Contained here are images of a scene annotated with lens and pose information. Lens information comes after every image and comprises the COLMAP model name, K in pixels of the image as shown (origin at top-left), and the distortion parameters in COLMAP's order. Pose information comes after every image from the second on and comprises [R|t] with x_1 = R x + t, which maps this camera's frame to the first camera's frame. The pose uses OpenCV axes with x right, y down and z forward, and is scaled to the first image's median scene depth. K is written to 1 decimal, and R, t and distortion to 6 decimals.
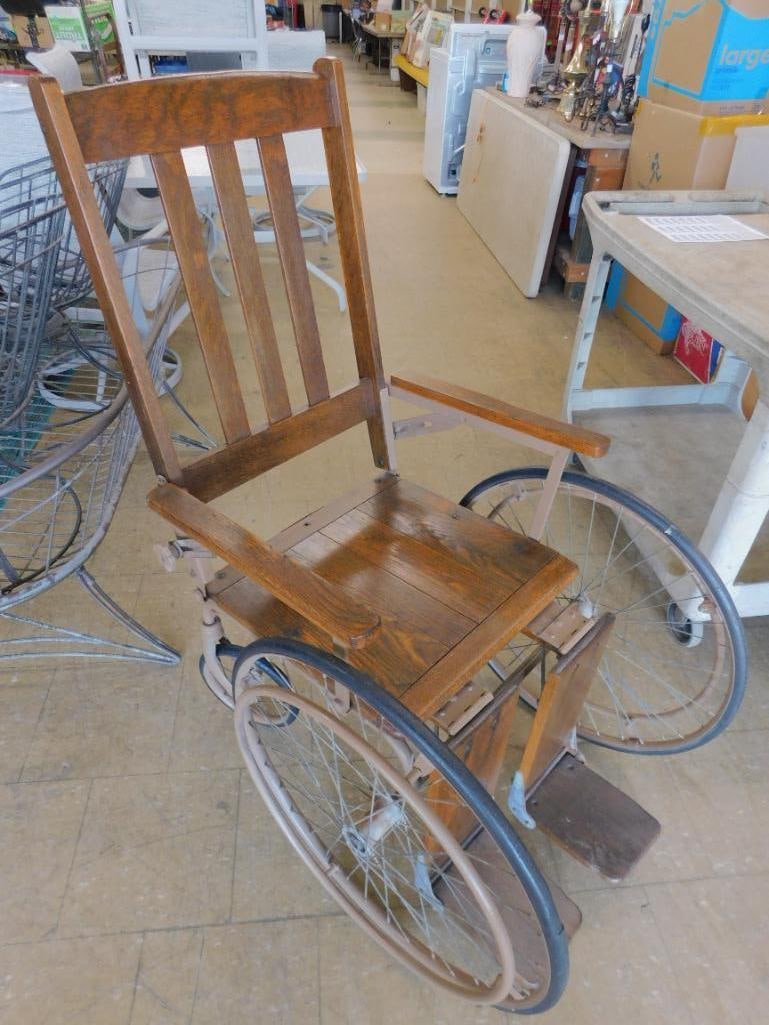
lens RADIAL K [[673.6, 0, 384.5], [0, 673.6, 512.5], [0, 0, 1]] dist [-0.075947, 0.057667]
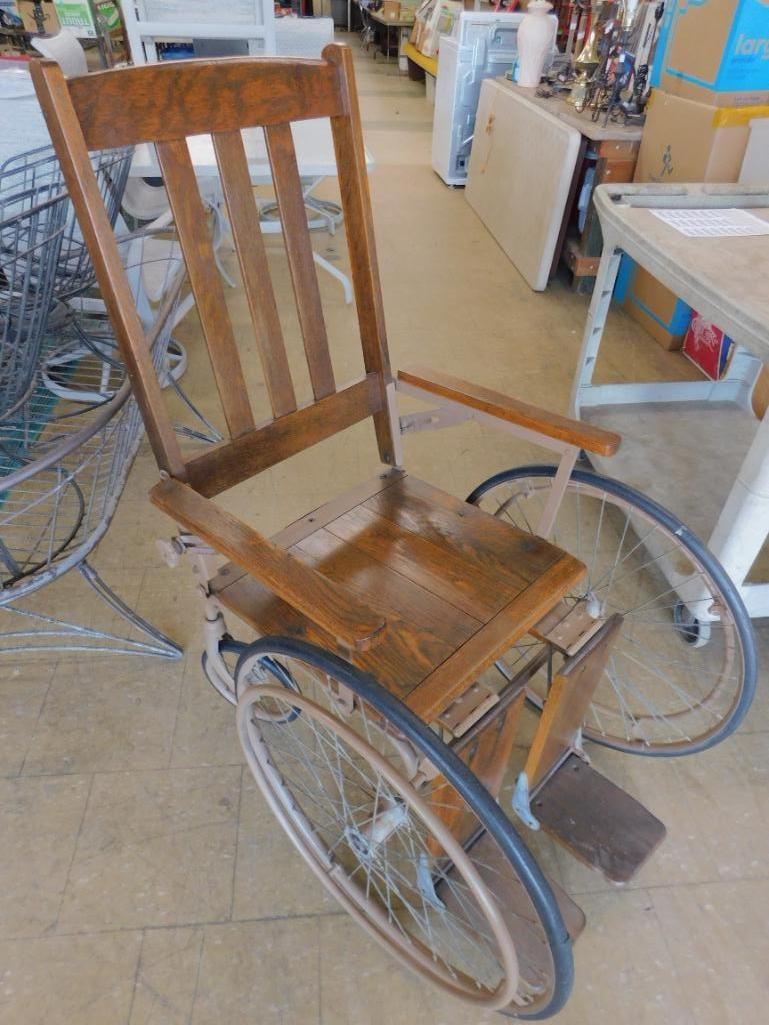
lens RADIAL K [[673.6, 0, 384.5], [0, 673.6, 512.5], [0, 0, 1]] dist [-0.075947, 0.057667]
pose [[0.999934, 0.009921, -0.005738, -0.002529], [-0.009855, 0.999885, 0.011500, -0.006288], [0.005852, -0.011443, 0.999917, 0.013367]]
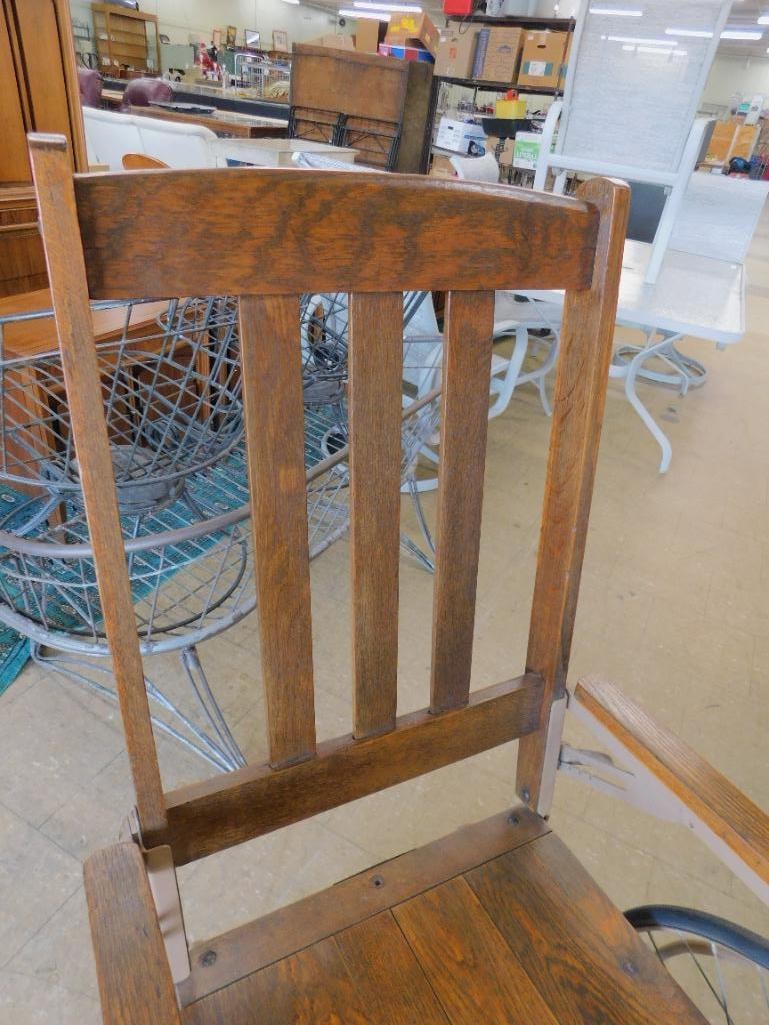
lens RADIAL K [[673.6, 0, 384.5], [0, 673.6, 512.5], [0, 0, 1]] dist [-0.075947, 0.057667]
pose [[0.937724, 0.245147, -0.246123, -0.045550], [-0.276849, 0.955353, -0.103226, -0.248709], [0.209829, 0.164937, 0.963726, 0.374559]]
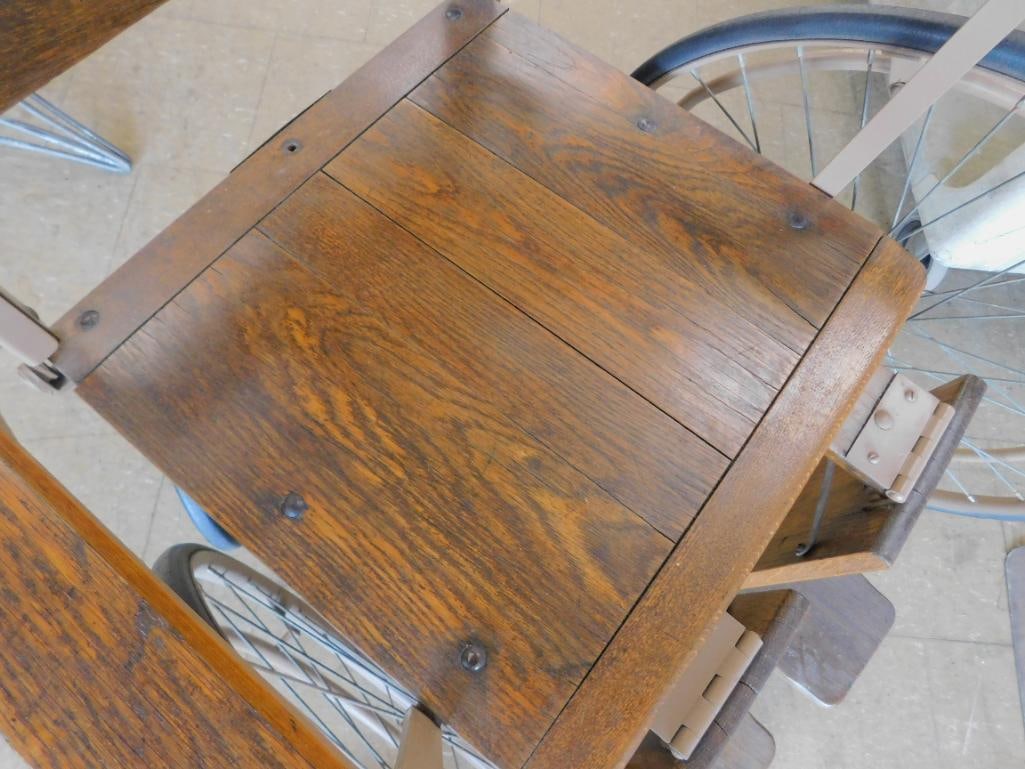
lens RADIAL K [[671.0, 0, 505.9], [0, 671.0, 388.3], [0, 0, 1]] dist [-0.083280, 0.058713]
pose [[0.994723, -0.050426, 0.089347, -0.029648], [-0.005509, 0.843365, 0.537312, -0.078745], [-0.102447, -0.534969, 0.838637, 0.578506]]
